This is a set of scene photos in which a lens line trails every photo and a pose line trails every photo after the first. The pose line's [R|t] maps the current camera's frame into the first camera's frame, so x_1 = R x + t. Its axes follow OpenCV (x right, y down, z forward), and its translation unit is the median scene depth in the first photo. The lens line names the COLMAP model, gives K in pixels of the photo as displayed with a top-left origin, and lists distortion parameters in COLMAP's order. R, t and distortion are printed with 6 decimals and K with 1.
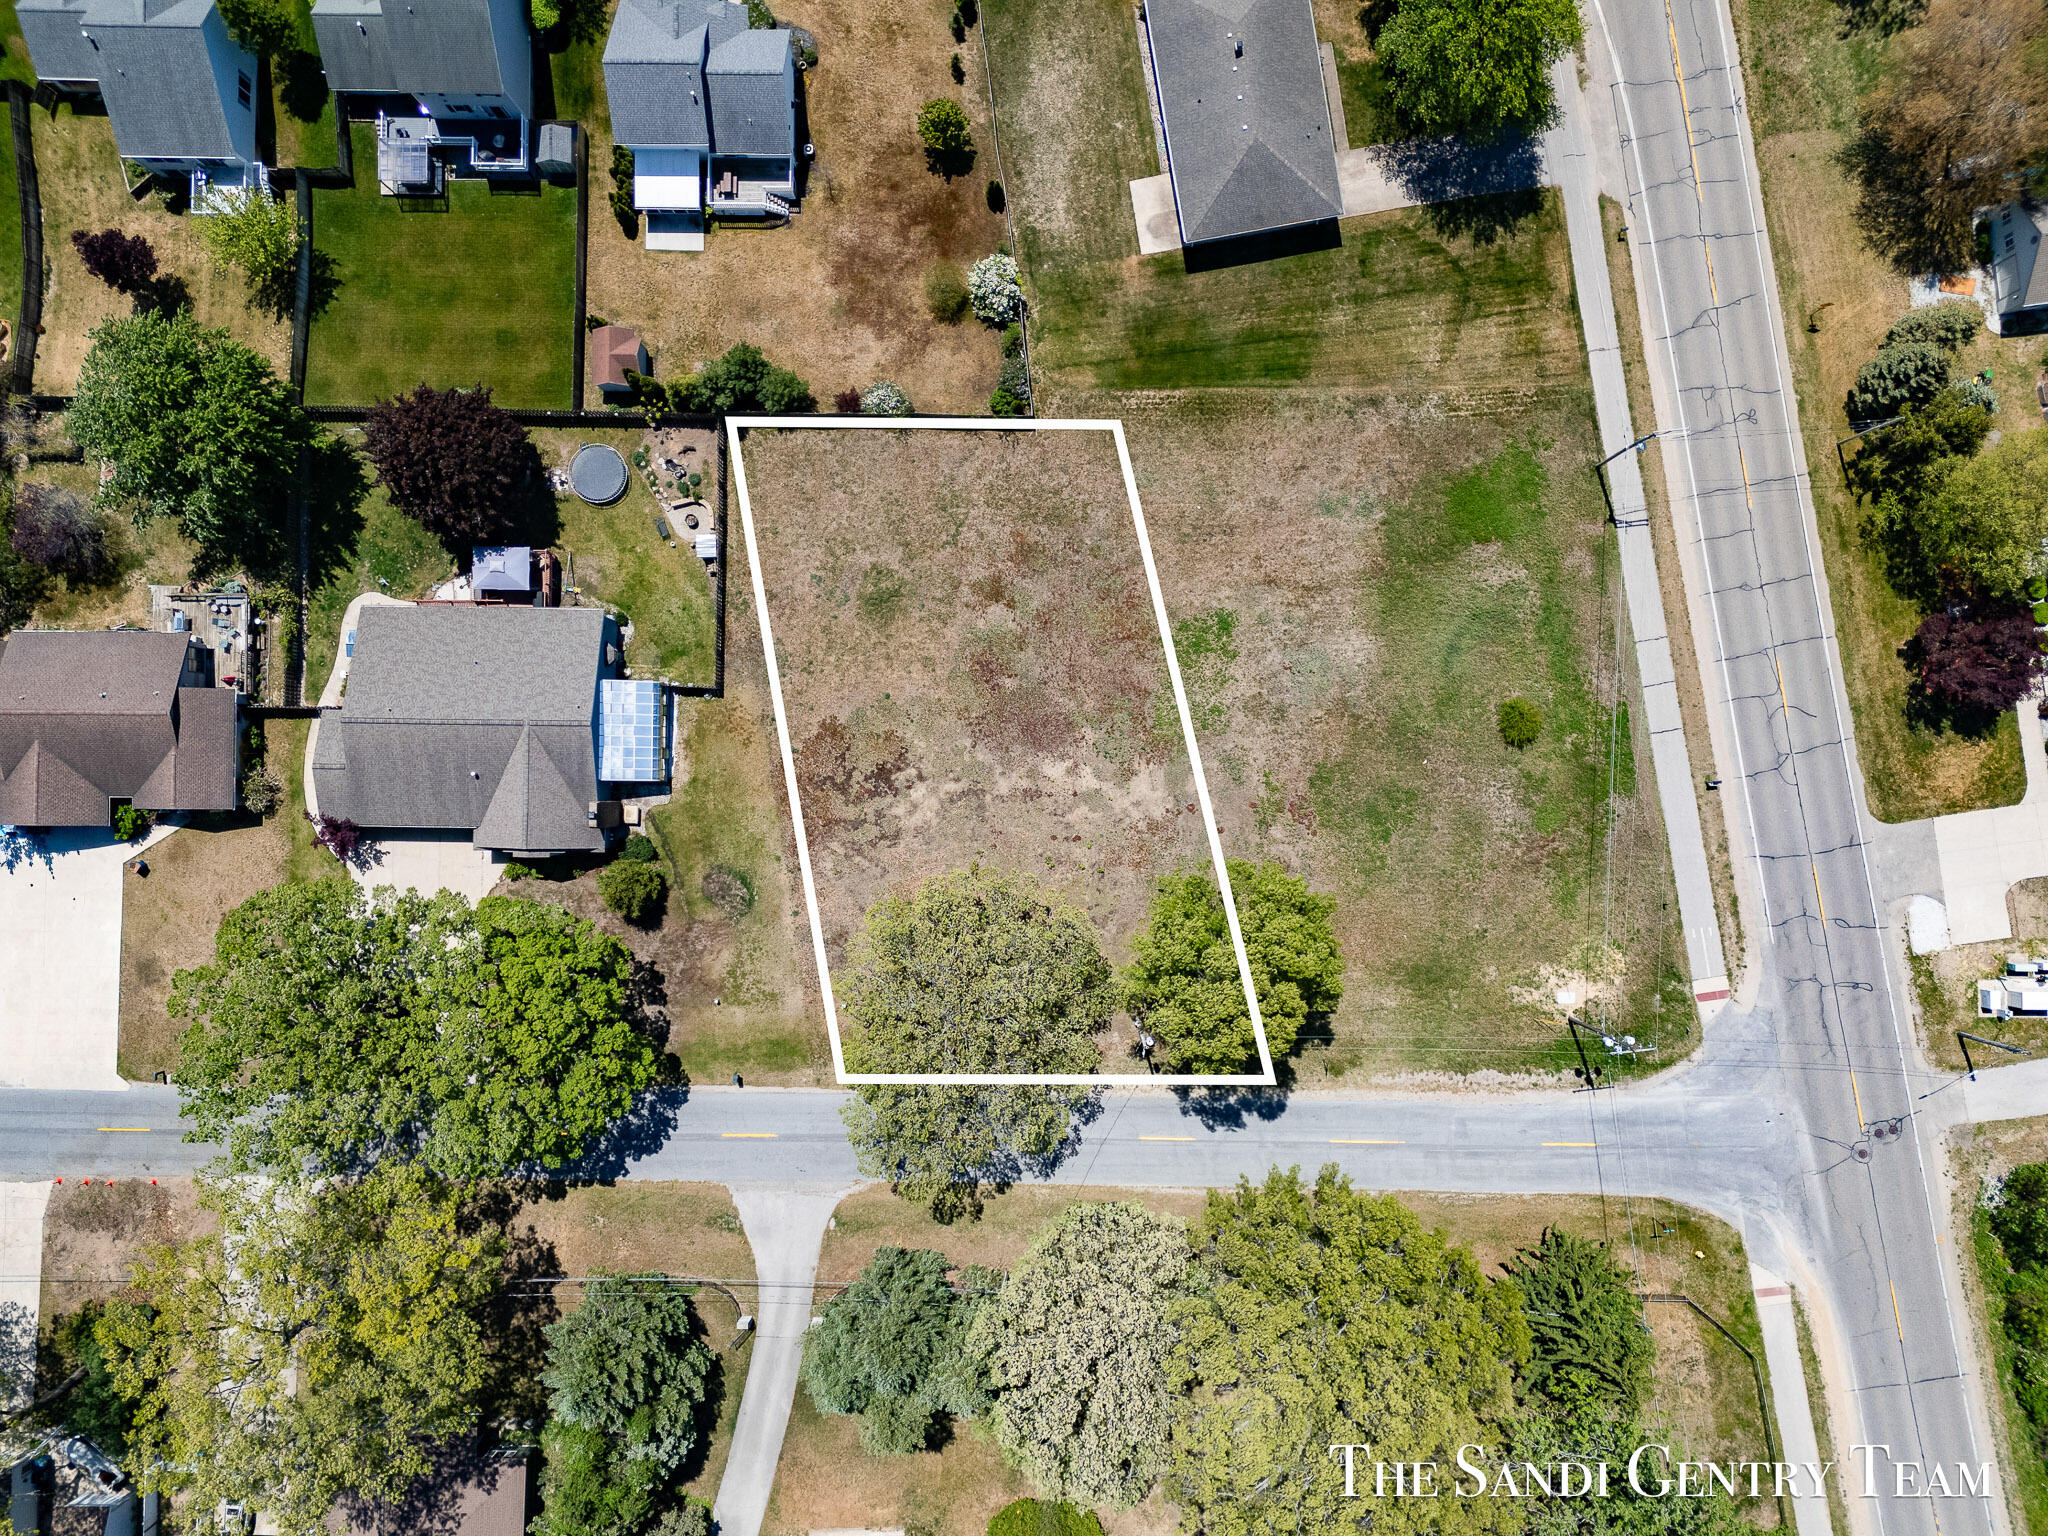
lens RADIAL K [[1518.2, 0, 1029.1], [0, 1518.2, 779.3], [0, 0, 1]] dist [0.079939, -0.075277]
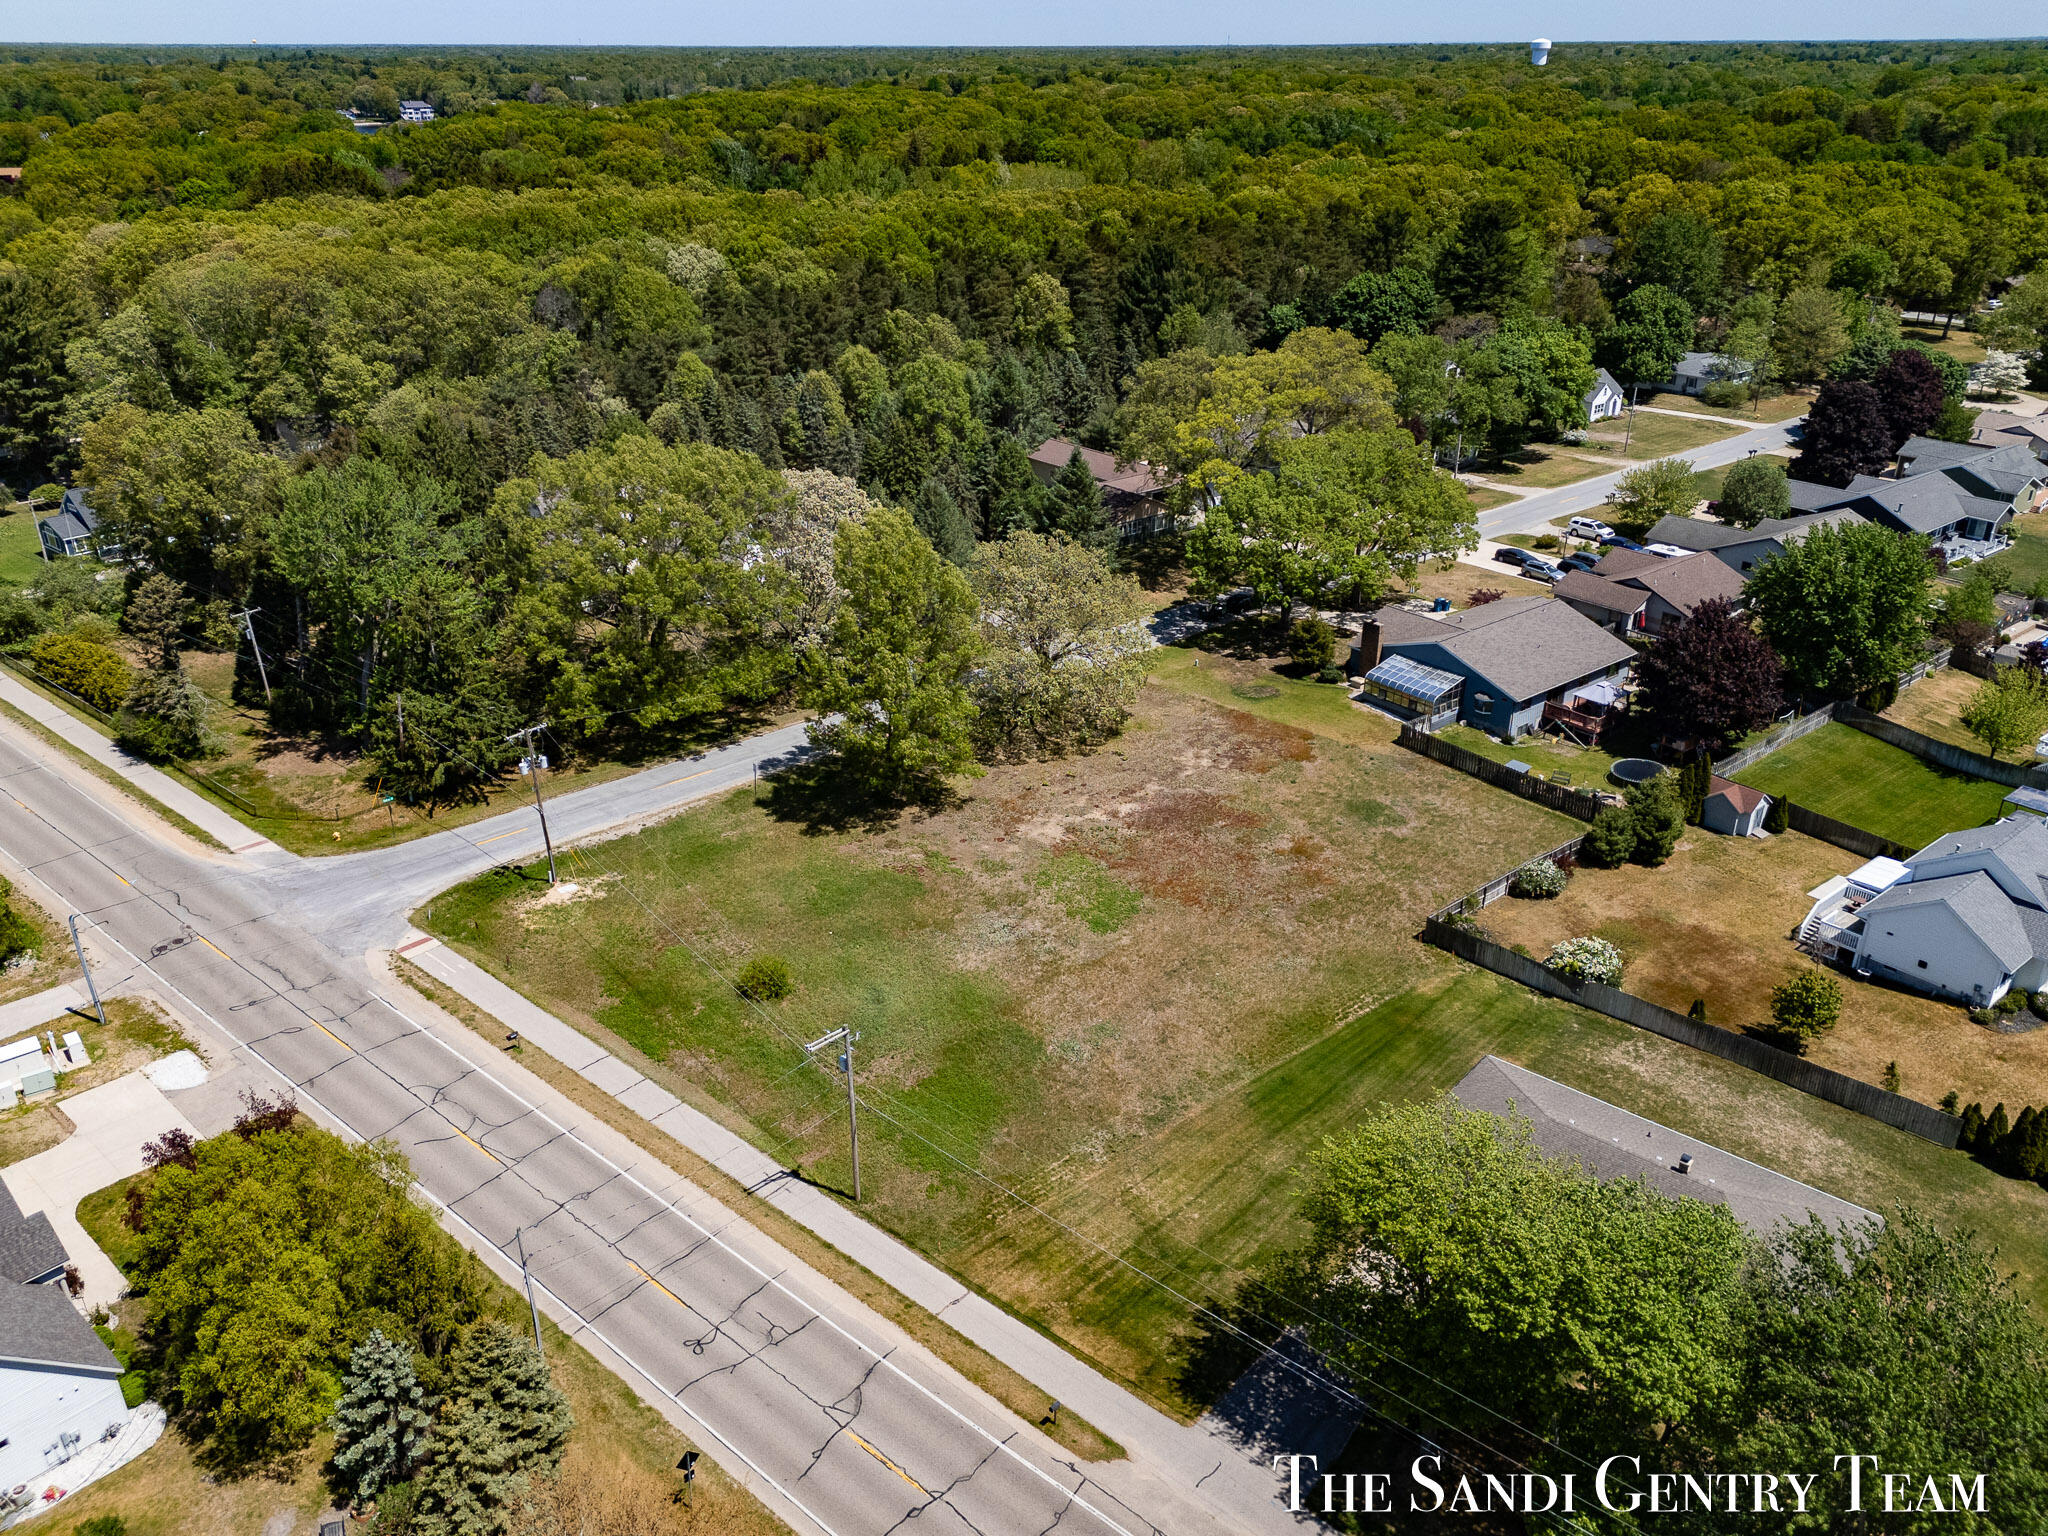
lens RADIAL K [[1518.2, 0, 1021.6], [0, 1518.2, 801.6], [0, 0, 1]] dist [0.079939, -0.075277]
pose [[-0.768589, 0.303655, -0.563084, 0.646021], [-0.639100, -0.325002, 0.697083, -0.671631], [0.028669, 0.895638, 0.443859, 0.539983]]
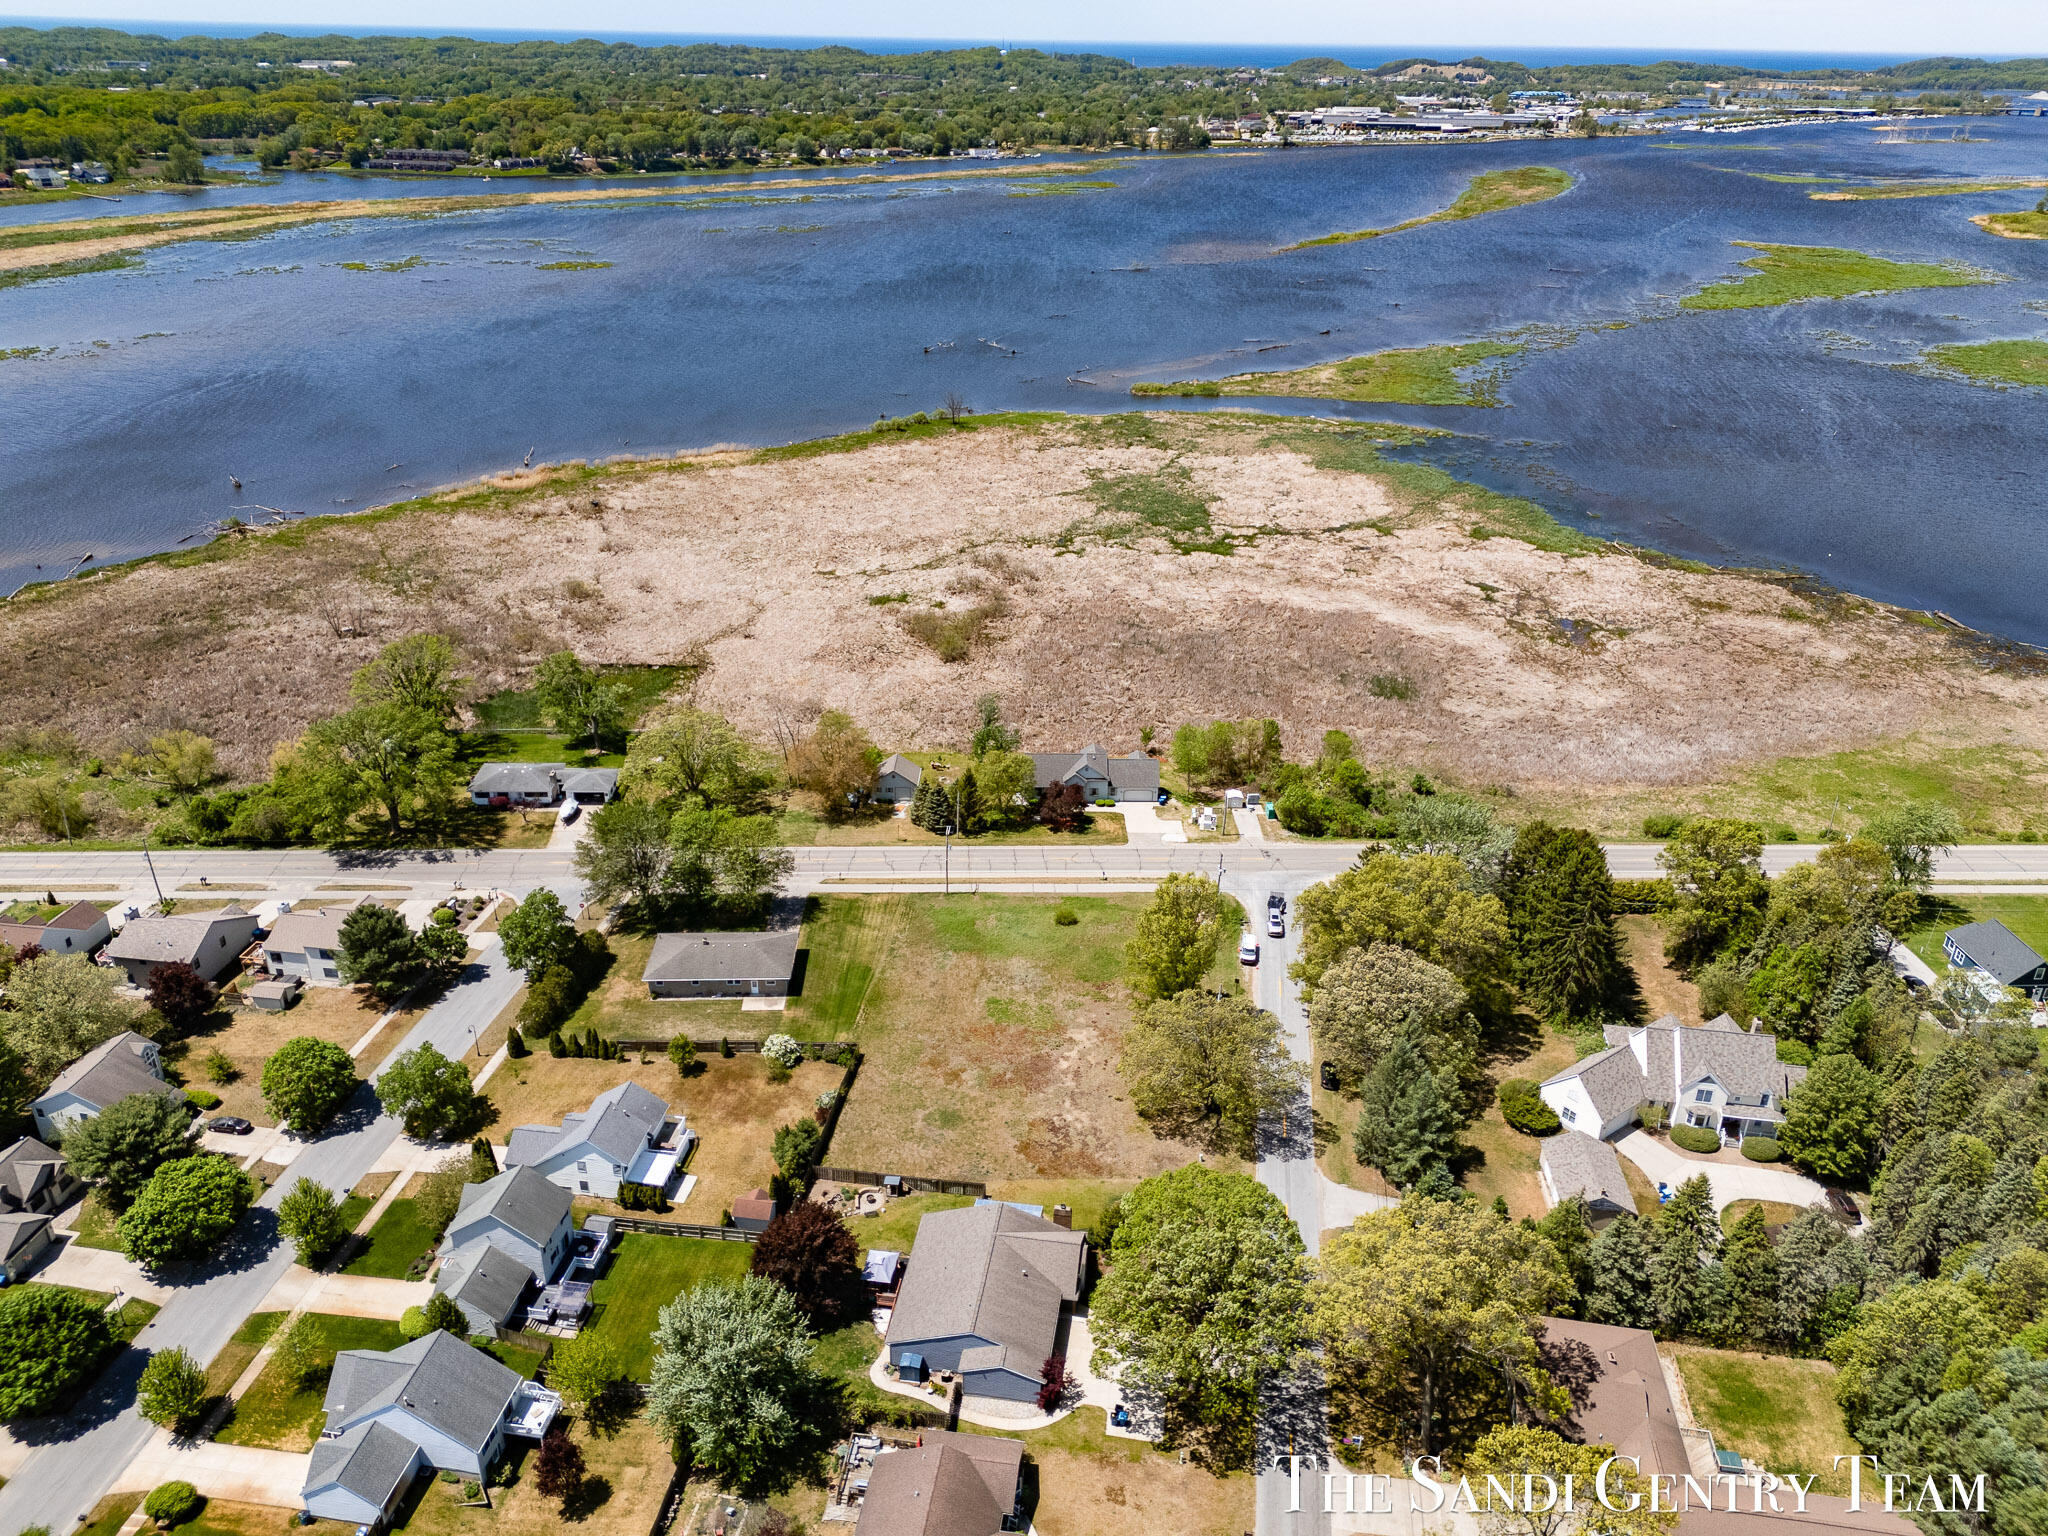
lens RADIAL K [[1518.2, 0, 1022.9], [0, 1518.2, 722.1], [0, 0, 1]] dist [0.079939, -0.075277]
pose [[0.134950, -0.384033, 0.913404, -1.390361], [0.990376, 0.080861, -0.112325, 0.107585], [-0.030722, 0.919772, 0.391249, -0.012272]]
